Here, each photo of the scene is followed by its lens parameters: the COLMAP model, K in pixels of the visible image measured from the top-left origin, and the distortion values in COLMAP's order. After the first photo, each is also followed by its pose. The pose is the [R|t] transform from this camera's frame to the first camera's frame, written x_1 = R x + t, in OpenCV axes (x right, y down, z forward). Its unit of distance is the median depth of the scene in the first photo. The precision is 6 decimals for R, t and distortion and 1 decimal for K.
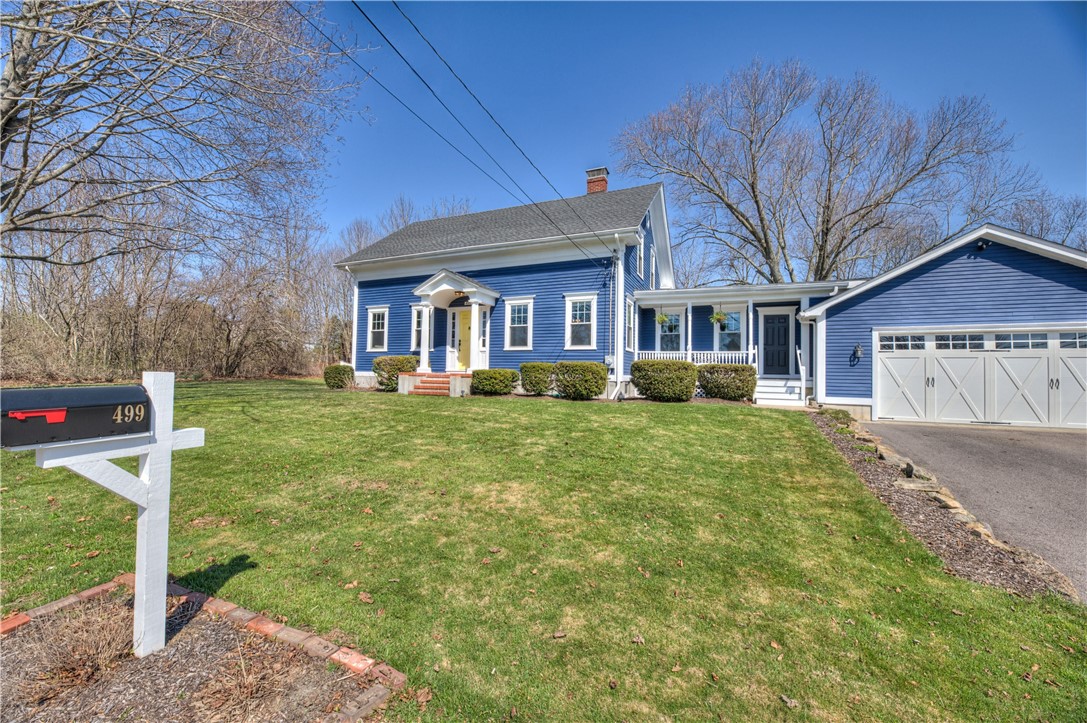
lens RADIAL K [[466.8, 0, 538.6], [0, 466.8, 361.0], [0, 0, 1]] dist [0.001278, -0.001528]
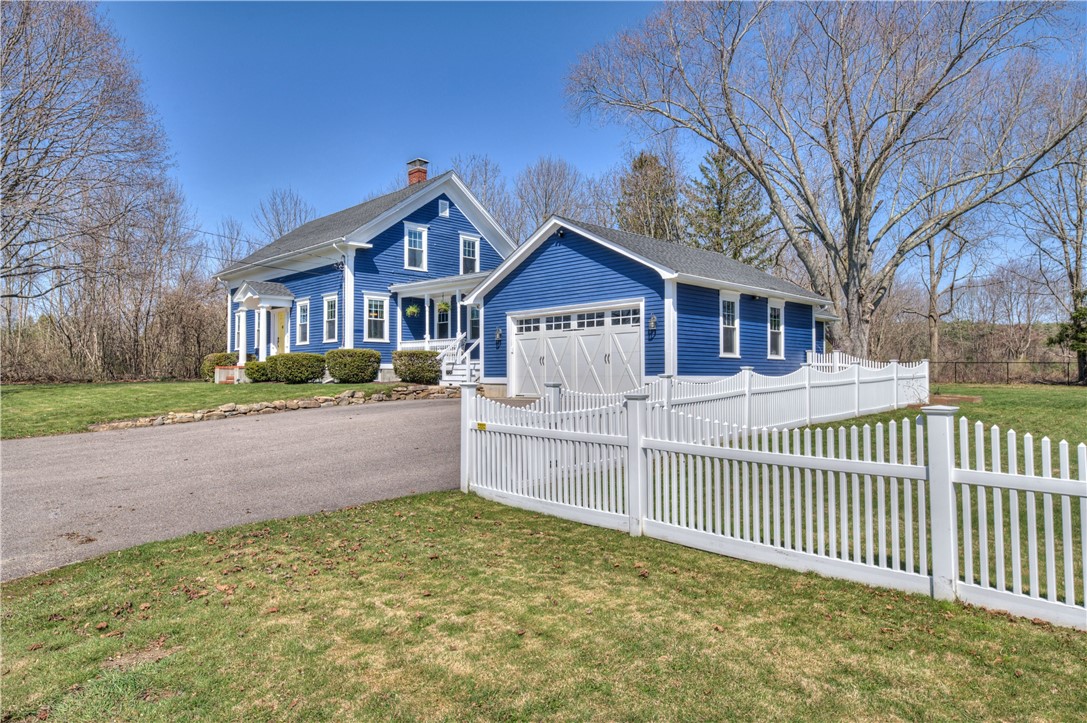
lens RADIAL K [[747.7, 0, 547.4], [0, 747.7, 356.1], [0, 0, 1]] dist [0.009450, 0.000724]
pose [[0.923157, -0.036086, -0.382727, 1.292712], [0.040509, 0.999173, 0.003503, 0.024795], [0.382284, -0.018737, 0.923855, -0.513631]]
